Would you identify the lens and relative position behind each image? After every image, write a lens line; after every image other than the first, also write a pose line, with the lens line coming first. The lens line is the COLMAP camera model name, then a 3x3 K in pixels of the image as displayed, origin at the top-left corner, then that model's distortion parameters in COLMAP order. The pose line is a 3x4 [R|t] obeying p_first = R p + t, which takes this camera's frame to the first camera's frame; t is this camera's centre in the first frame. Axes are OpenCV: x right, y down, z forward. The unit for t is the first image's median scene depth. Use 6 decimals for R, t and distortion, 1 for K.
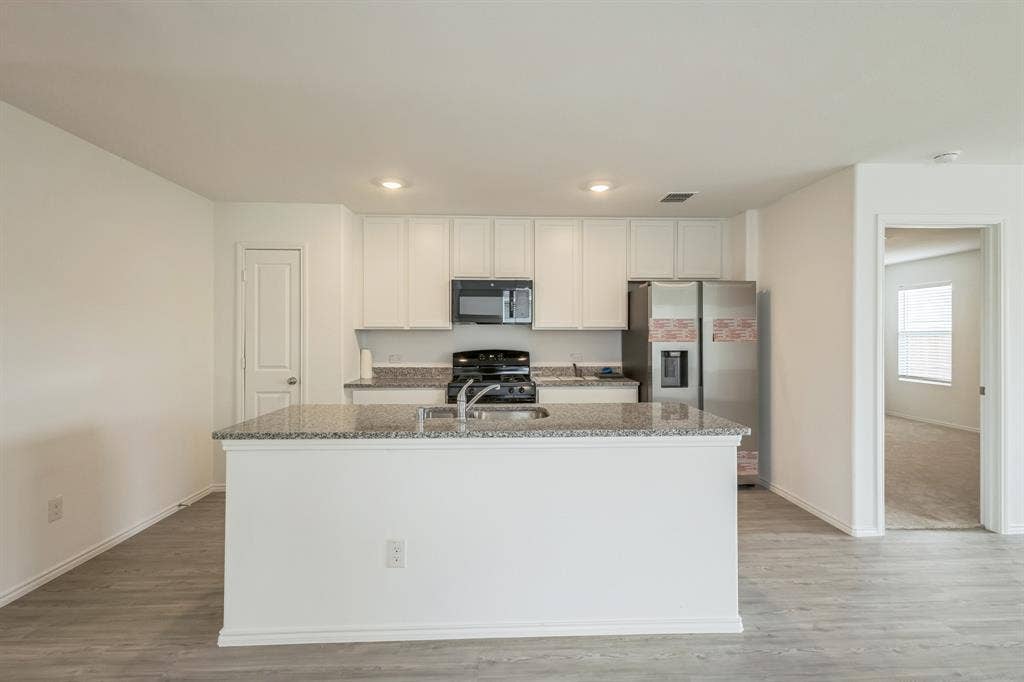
lens RADIAL K [[479.9, 0, 512.3], [0, 479.9, 337.3], [0, 0, 1]] dist [-0.000857, 0.000564]
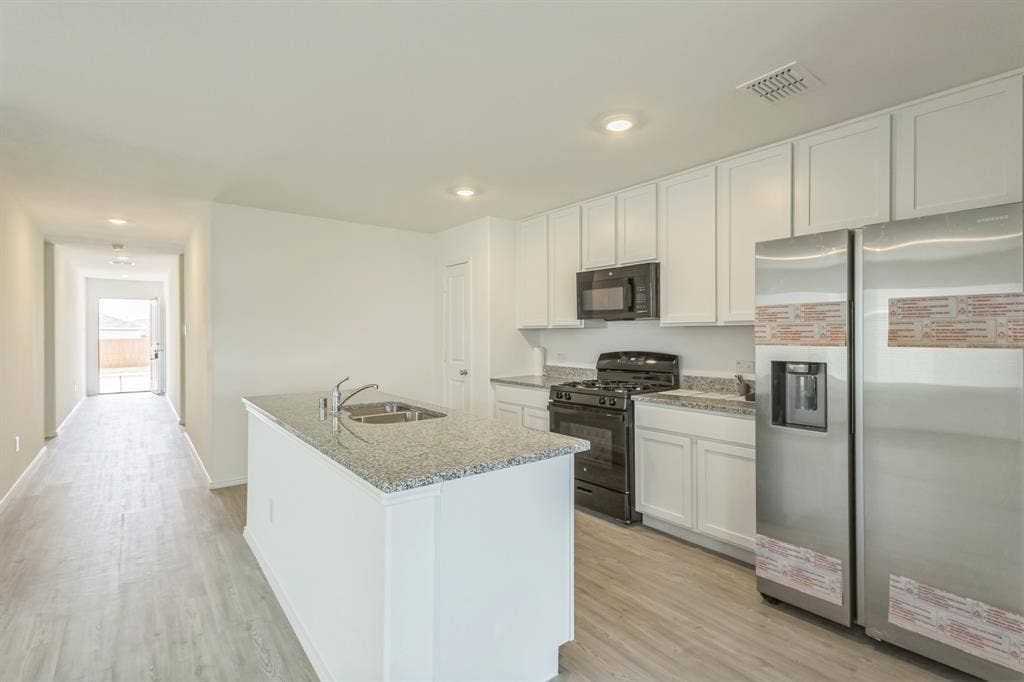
lens RADIAL K [[479.9, 0, 512.3], [0, 479.9, 337.3], [0, 0, 1]] dist [-0.000857, 0.000564]
pose [[0.584959, 0.005361, -0.811045, 0.537048], [-0.001574, 0.999984, 0.005475, -0.002385], [0.811061, -0.001926, 0.584958, 0.371858]]
